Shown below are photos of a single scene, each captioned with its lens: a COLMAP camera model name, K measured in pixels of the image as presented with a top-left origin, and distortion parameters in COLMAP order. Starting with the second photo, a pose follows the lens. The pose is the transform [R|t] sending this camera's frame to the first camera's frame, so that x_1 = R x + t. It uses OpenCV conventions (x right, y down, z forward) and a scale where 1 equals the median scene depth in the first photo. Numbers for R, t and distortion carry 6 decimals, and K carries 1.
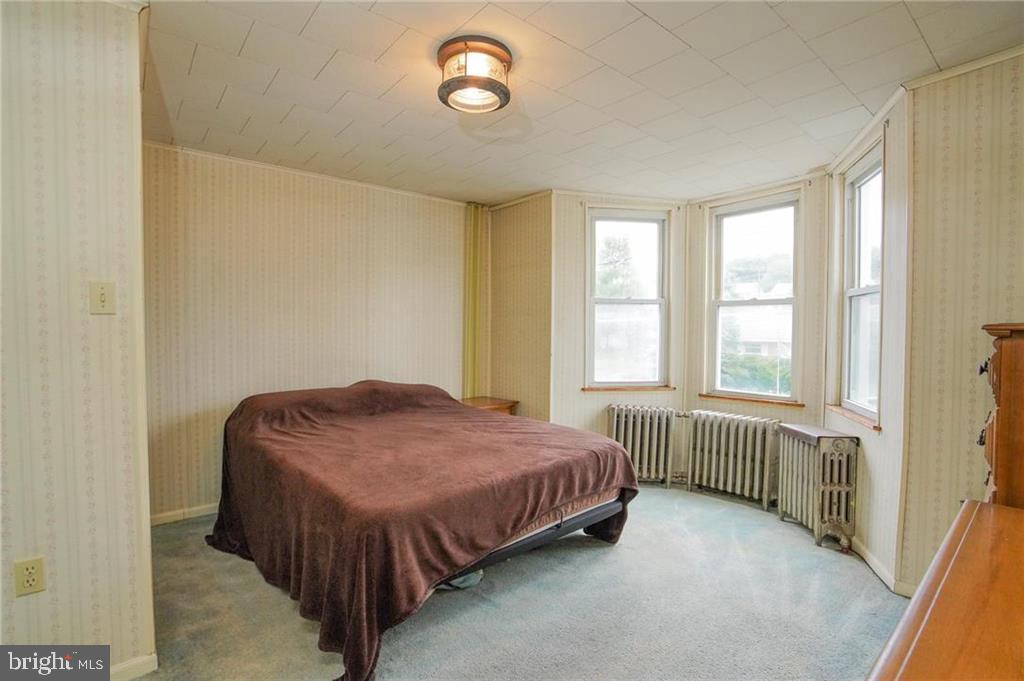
lens RADIAL K [[483.8, 0, 516.1], [0, 483.8, 345.3], [0, 0, 1]] dist [-0.054068, 0.023446]
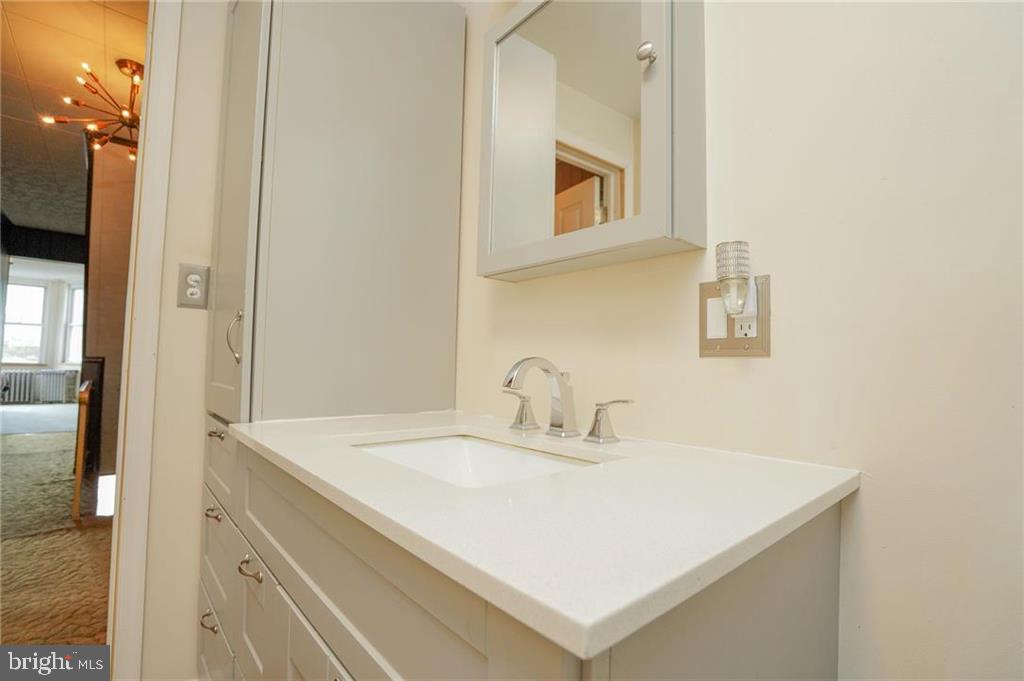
lens RADIAL K [[483.8, 0, 507.3], [0, 483.8, 333.7], [0, 0, 1]] dist [-0.054068, 0.023446]
pose [[-0.003385, 0.048876, 0.998799, -1.745956], [0.005546, 0.998790, -0.048857, 0.082119], [-0.999979, 0.005374, -0.003652, -1.348131]]
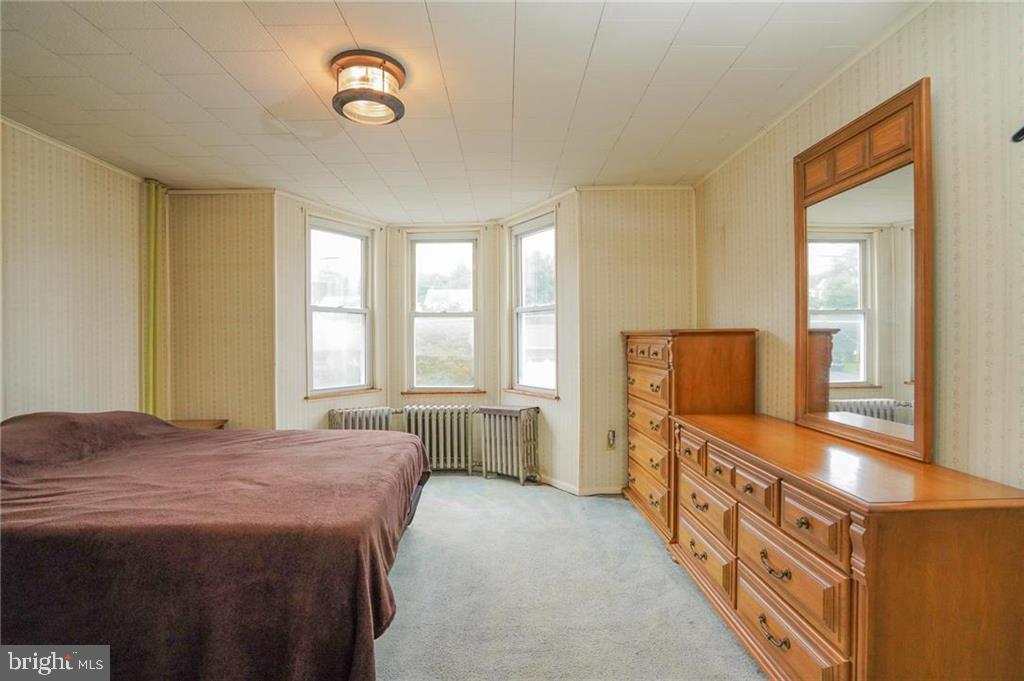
lens RADIAL K [[483.8, 0, 506.8], [0, 483.8, 342.3], [0, 0, 1]] dist [-0.054068, 0.023446]
pose [[0.641191, -0.014398, 0.767247, -0.349990], [0.034327, 0.999361, -0.009933, 0.001431], [-0.766613, 0.032706, 0.641275, 0.060379]]
